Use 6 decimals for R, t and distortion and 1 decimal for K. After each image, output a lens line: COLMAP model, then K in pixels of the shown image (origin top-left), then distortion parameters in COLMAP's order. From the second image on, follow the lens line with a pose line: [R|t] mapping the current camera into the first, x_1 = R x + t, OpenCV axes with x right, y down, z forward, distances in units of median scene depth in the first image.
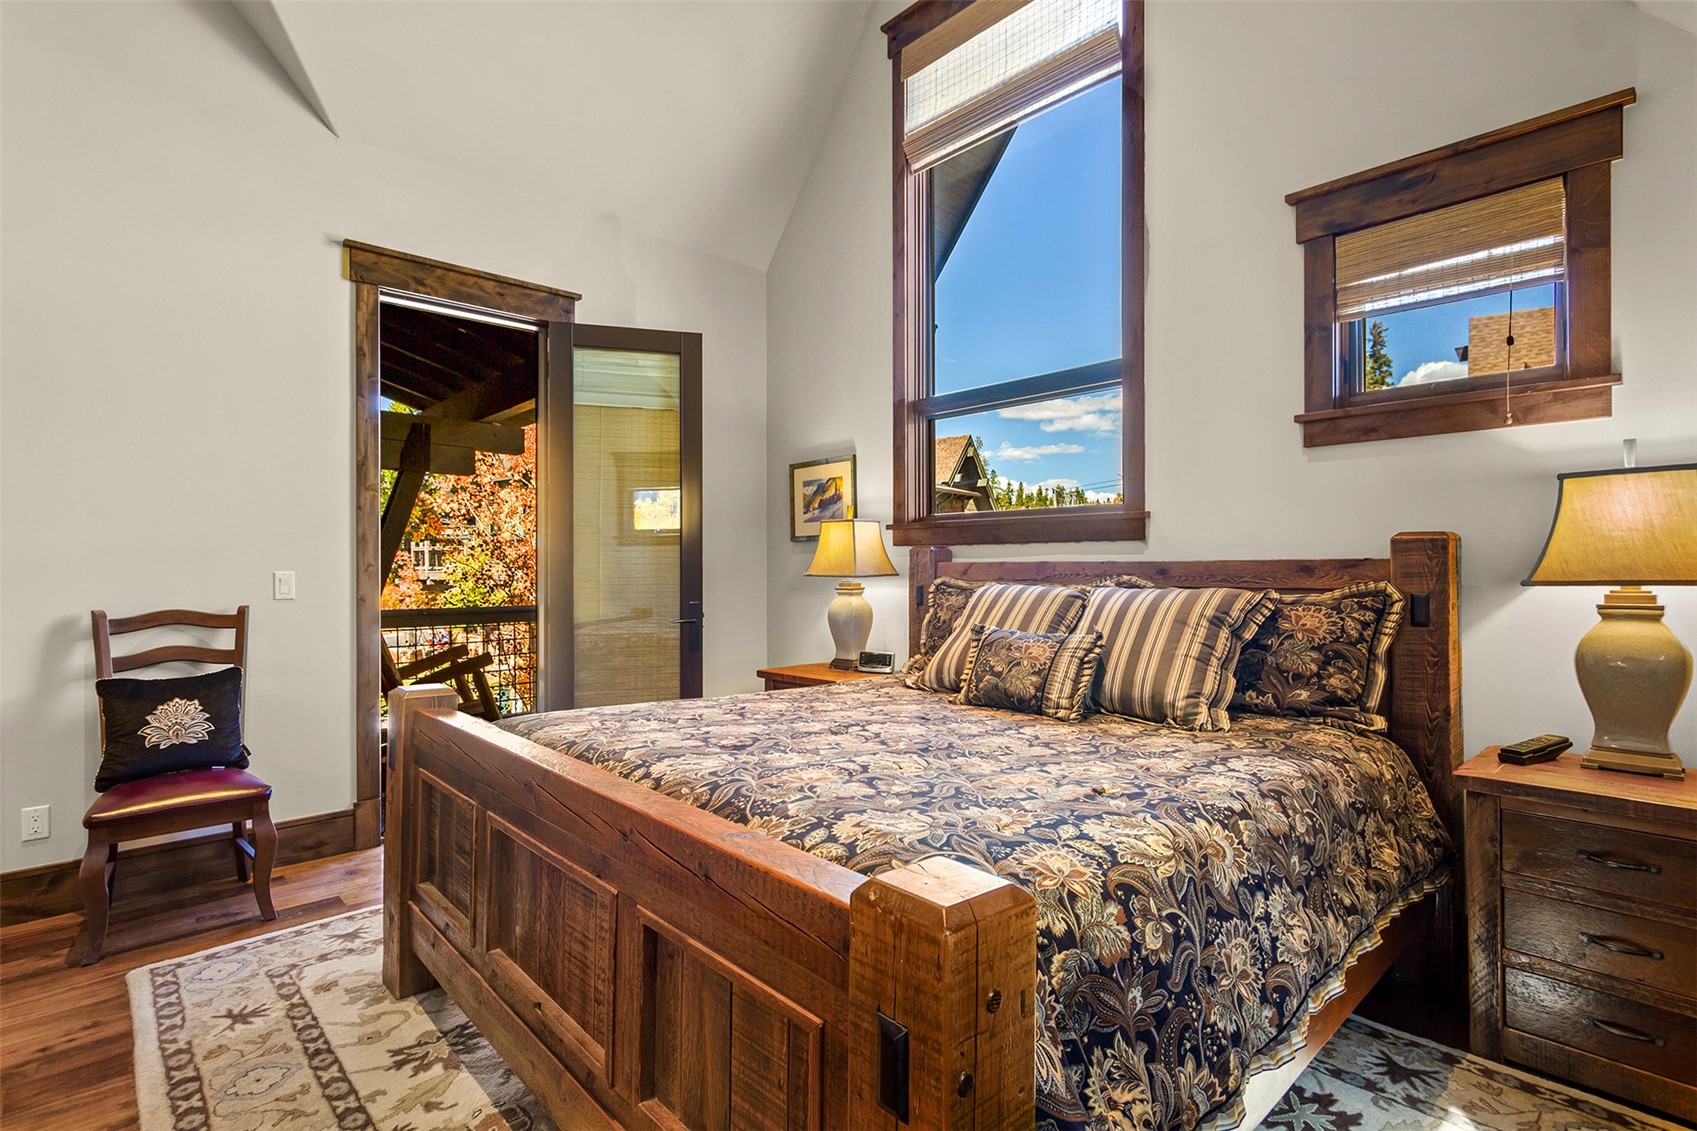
lens RADIAL K [[820.0, 0, 849.9], [0, 820.0, 572.1], [0, 0, 1]] dist [0.002548, -0.000332]
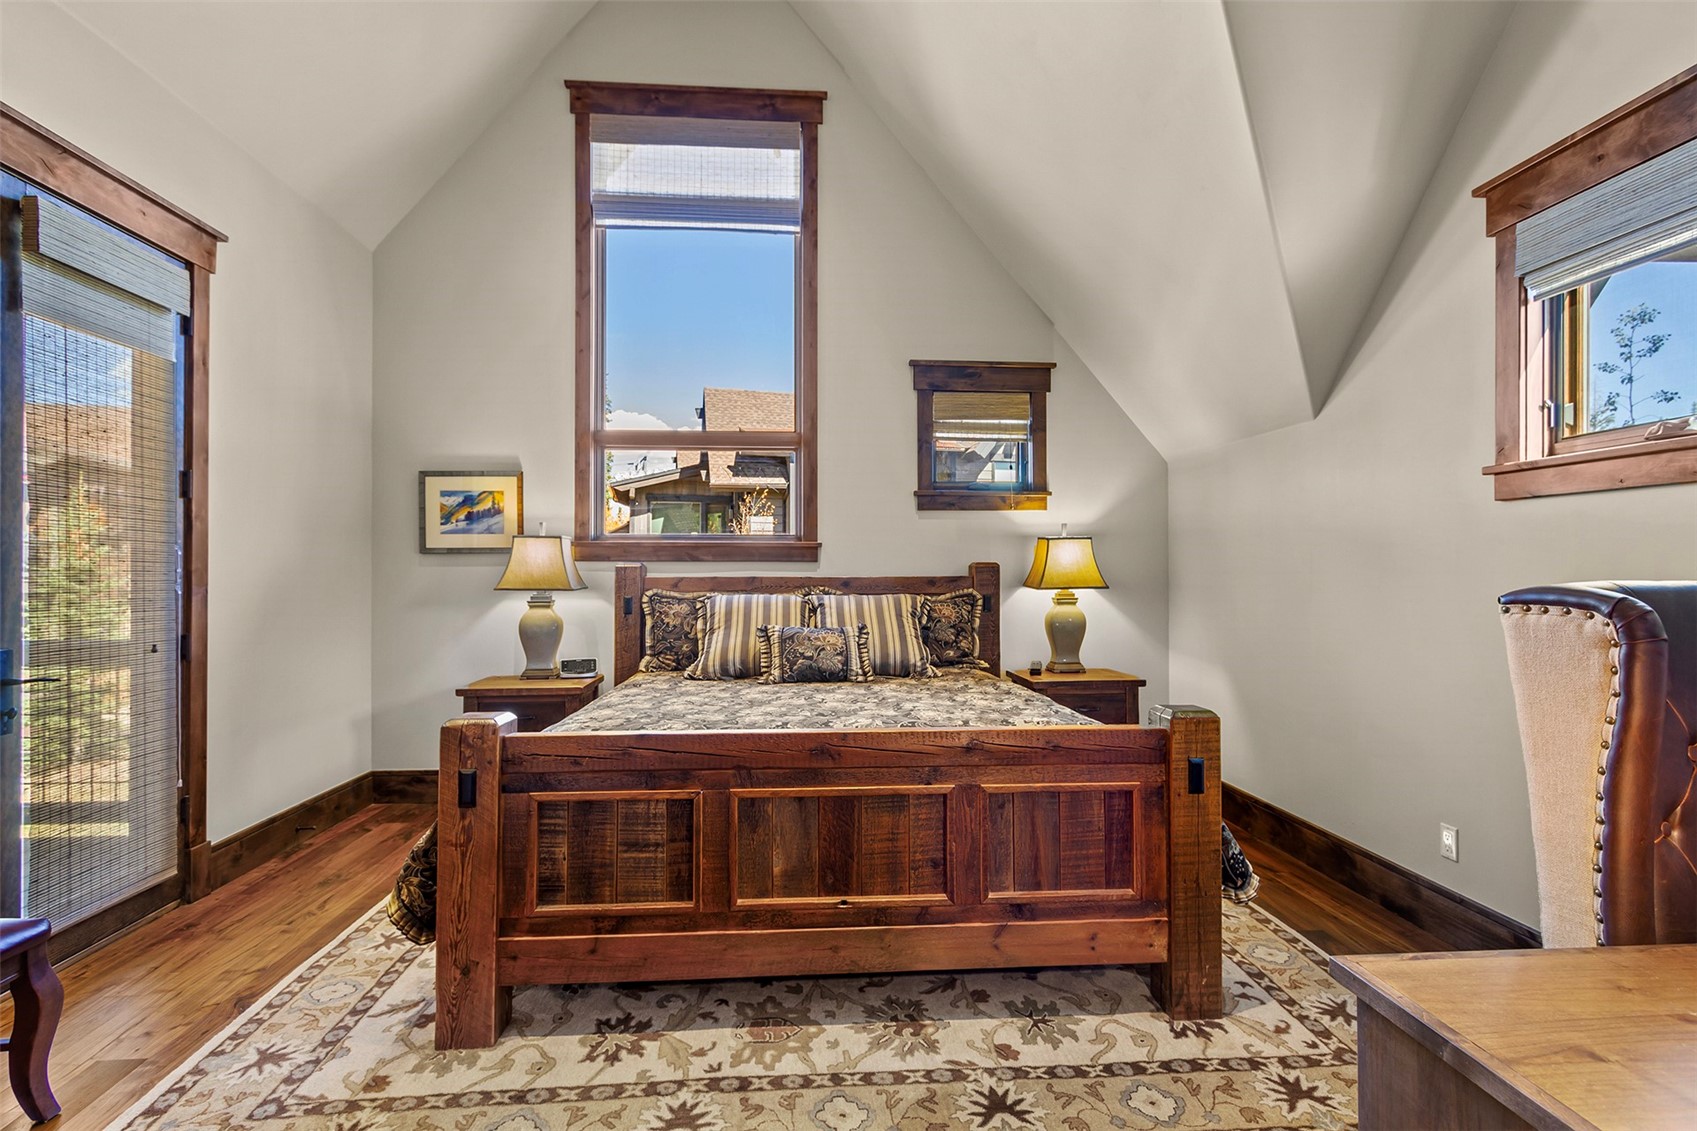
lens RADIAL K [[808.5, 0, 845.5], [0, 808.5, 572.0], [0, 0, 1]] dist [0.004013, -0.001492]
pose [[0.618198, 0.002490, 0.786018, -0.884116], [0.003867, 0.999973, -0.006209, -0.014975], [-0.786013, 0.006878, 0.618172, 0.086553]]
